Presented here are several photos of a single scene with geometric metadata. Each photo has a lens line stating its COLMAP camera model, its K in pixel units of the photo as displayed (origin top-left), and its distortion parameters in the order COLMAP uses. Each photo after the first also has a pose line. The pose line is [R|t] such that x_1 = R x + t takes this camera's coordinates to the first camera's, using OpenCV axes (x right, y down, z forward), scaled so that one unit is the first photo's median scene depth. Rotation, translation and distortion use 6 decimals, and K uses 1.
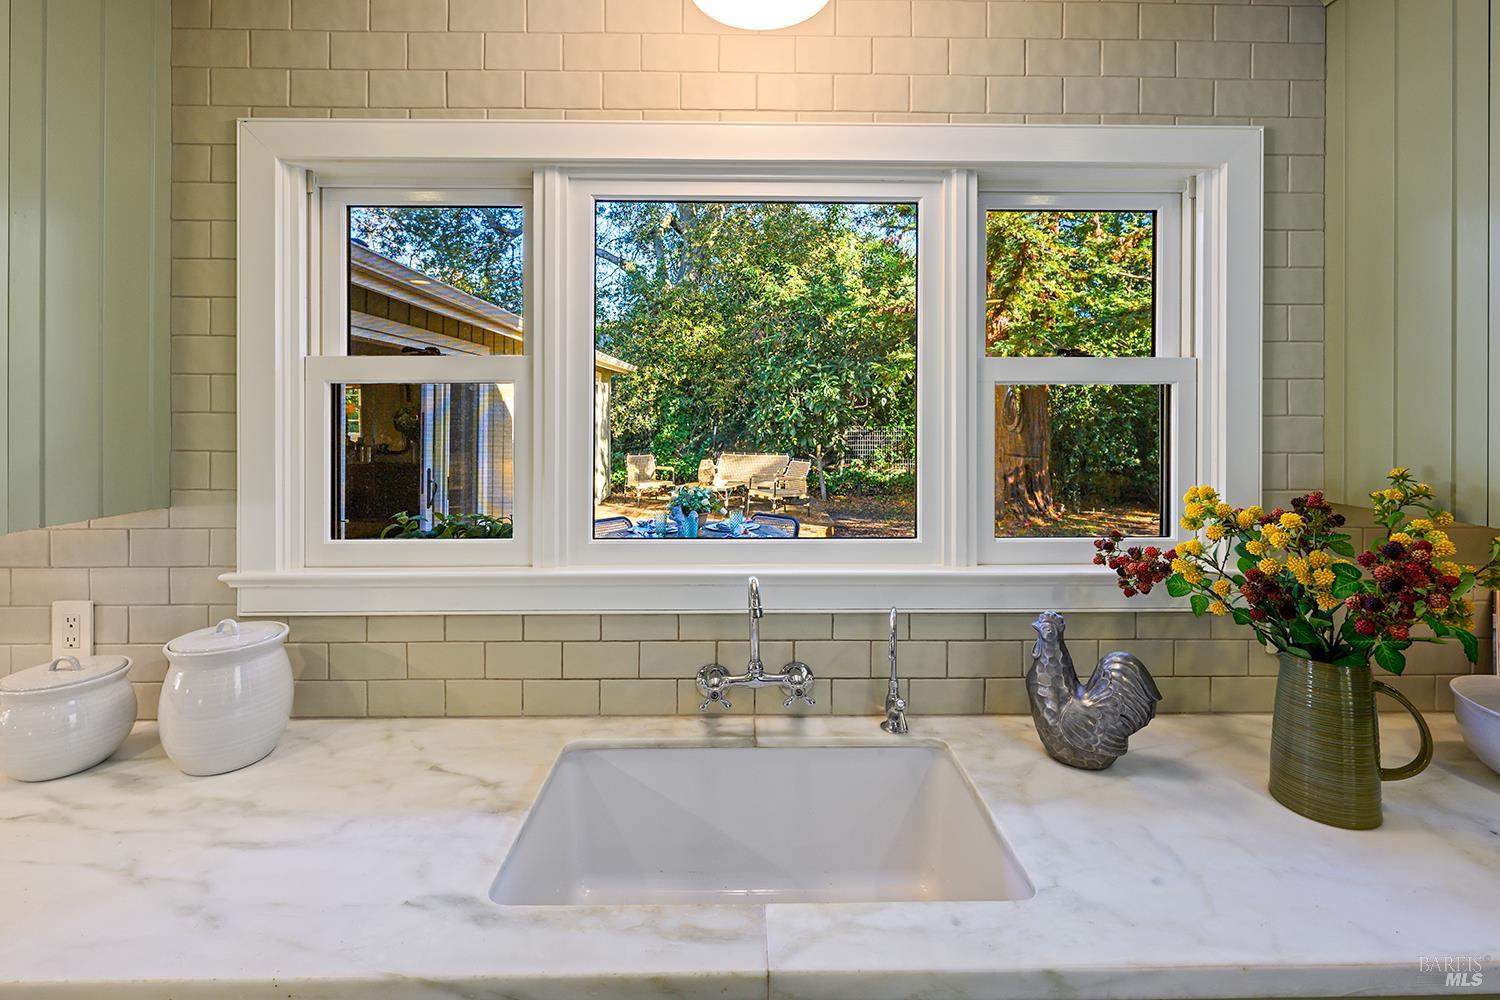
lens RADIAL K [[662.4, 0, 749.9], [0, 662.4, 408.1], [0, 0, 1]] dist [-0.002653, -0.000249]
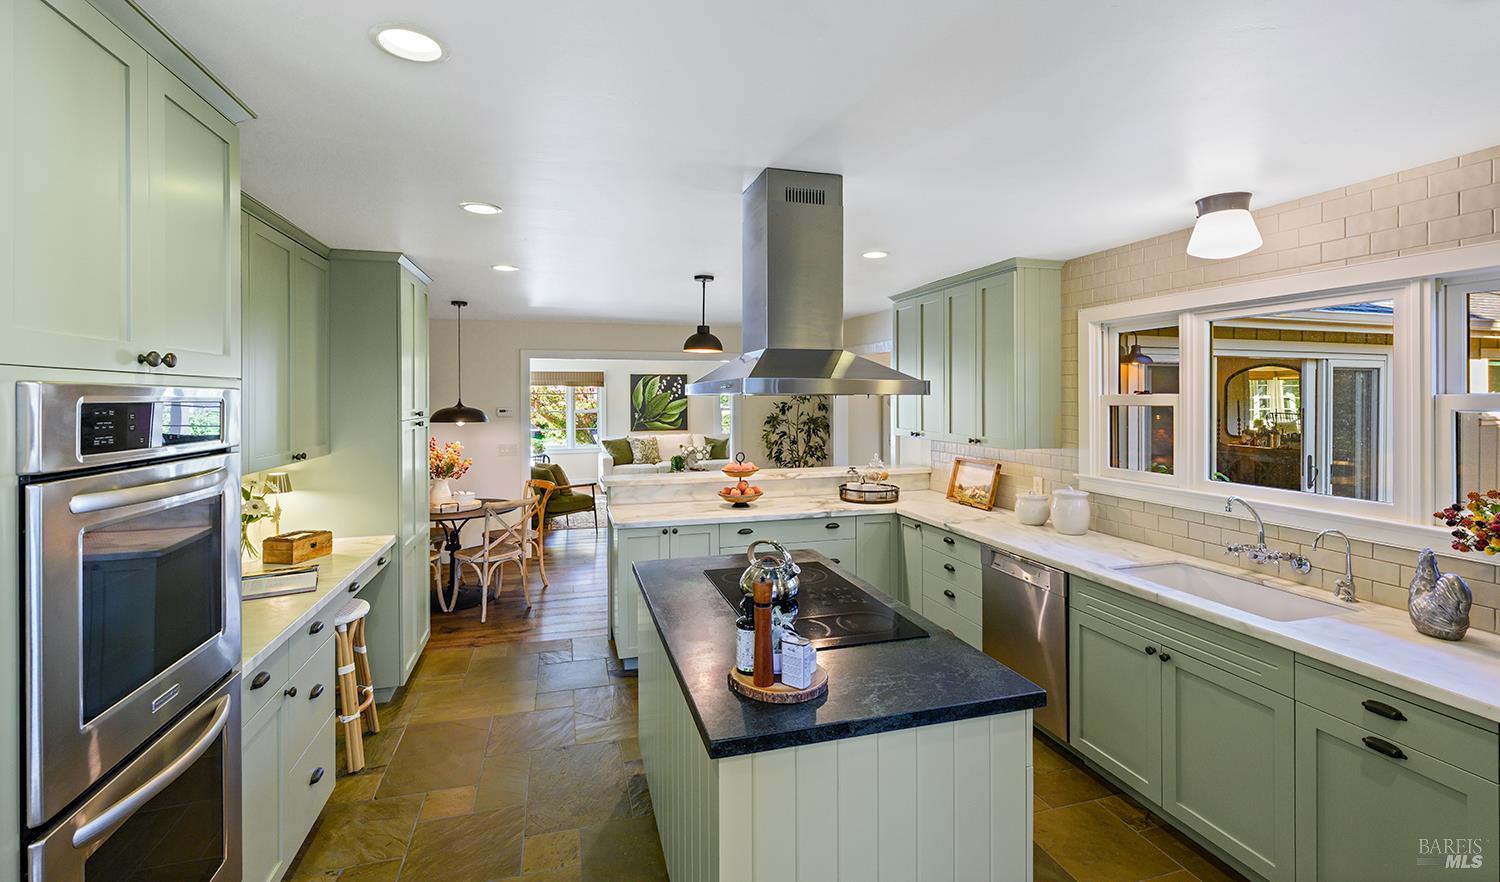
lens RADIAL K [[653.2, 0, 750.7], [0, 653.2, 392.4], [0, 0, 1]] dist [-0.000510, -0.000103]
pose [[0.262820, -0.002605, -0.964841, 1.486710], [0.005079, 0.999986, -0.001317, -0.094814], [0.964832, -0.004554, 0.262829, -1.031320]]
